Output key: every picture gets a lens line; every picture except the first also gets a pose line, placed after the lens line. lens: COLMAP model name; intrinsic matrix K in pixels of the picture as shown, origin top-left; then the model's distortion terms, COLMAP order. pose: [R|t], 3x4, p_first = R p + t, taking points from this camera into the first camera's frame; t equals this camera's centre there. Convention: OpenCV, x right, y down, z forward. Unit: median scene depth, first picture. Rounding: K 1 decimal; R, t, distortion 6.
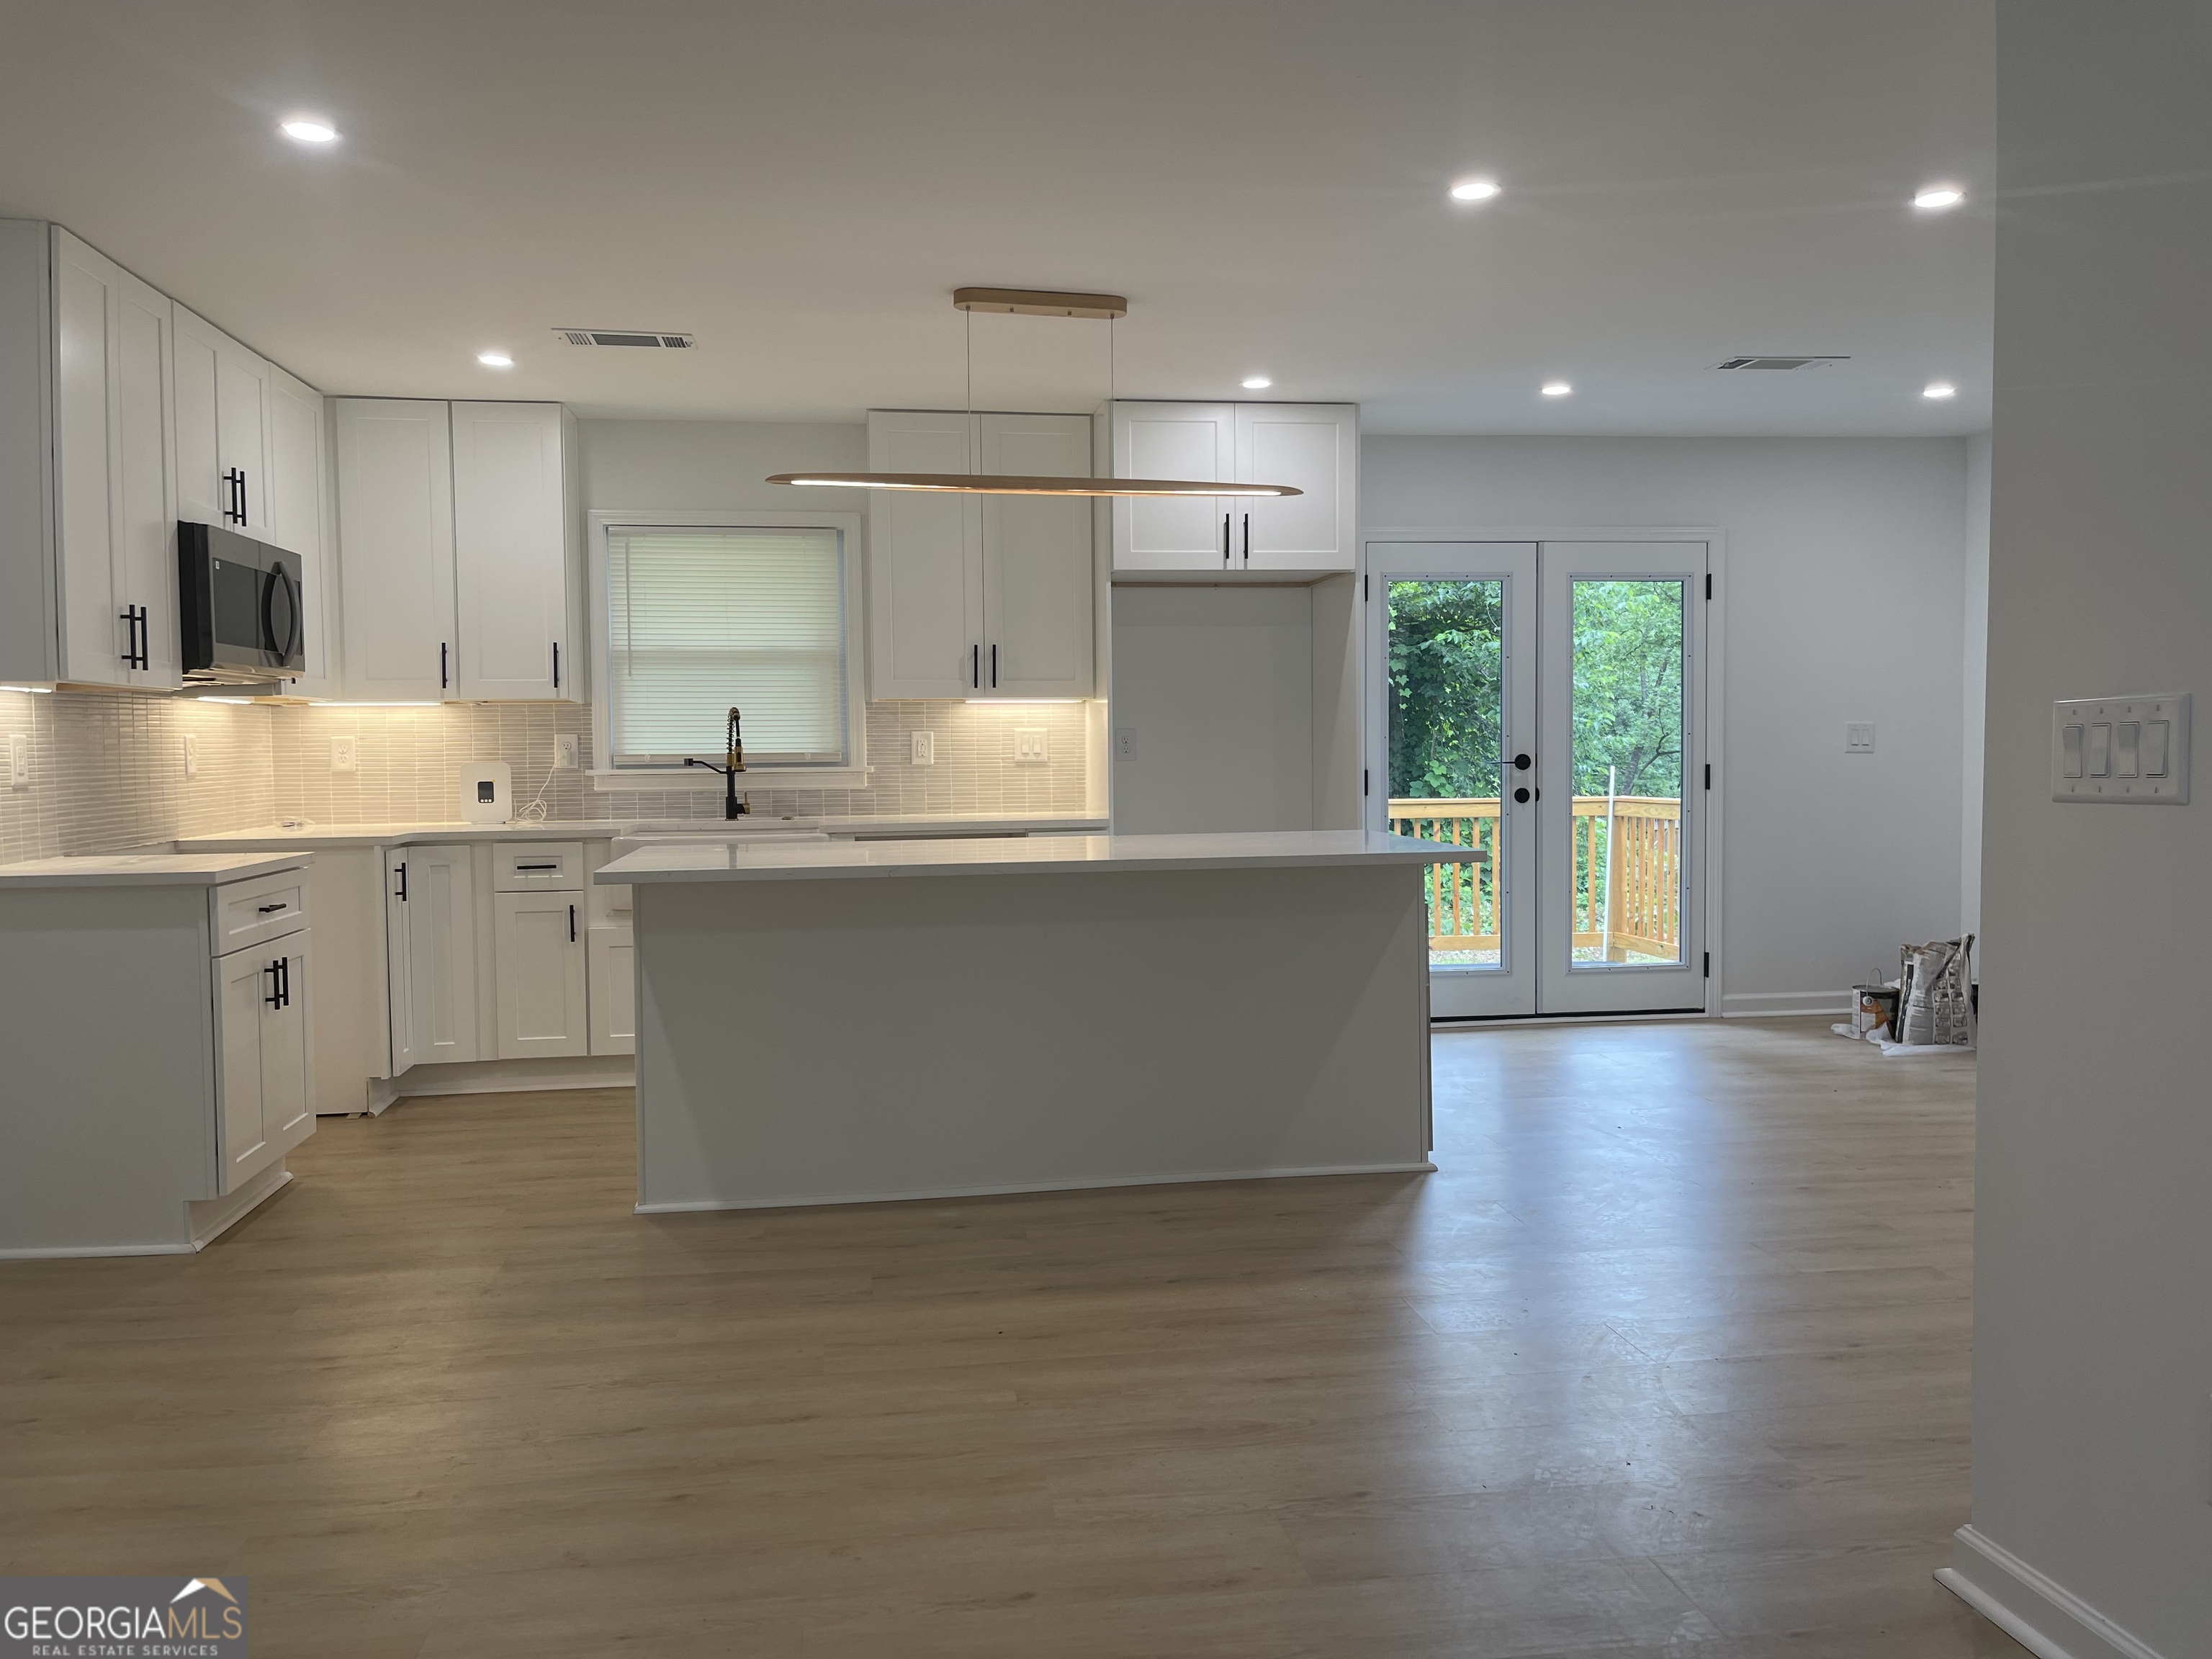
lens RADIAL K [[1677.2, 0, 1106.0], [0, 1677.2, 829.5], [0, 0, 1]] dist [0.050834, -0.003334]
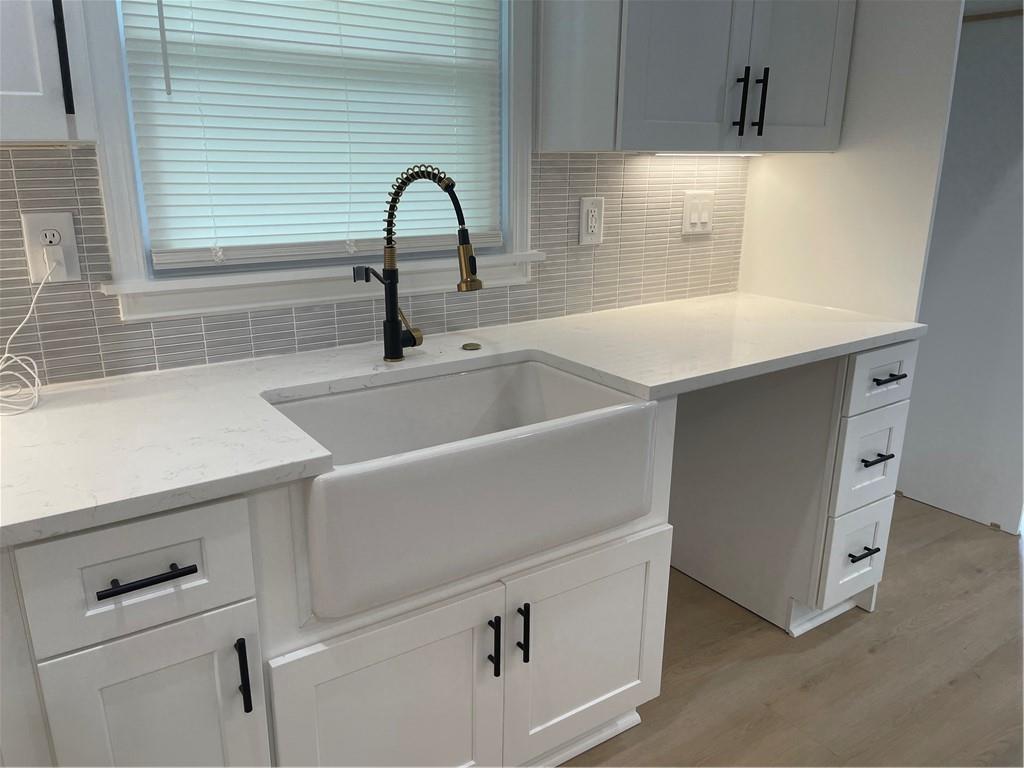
lens RADIAL K [[783.4, 0, 510.5], [0, 783.4, 394.7], [0, 0, 1]] dist [0.003974, -0.000707]
pose [[0.896881, -0.114016, 0.427323, -0.307693], [0.008032, 0.970239, 0.242016, -0.060516], [-0.442199, -0.213628, 0.871105, 0.741299]]
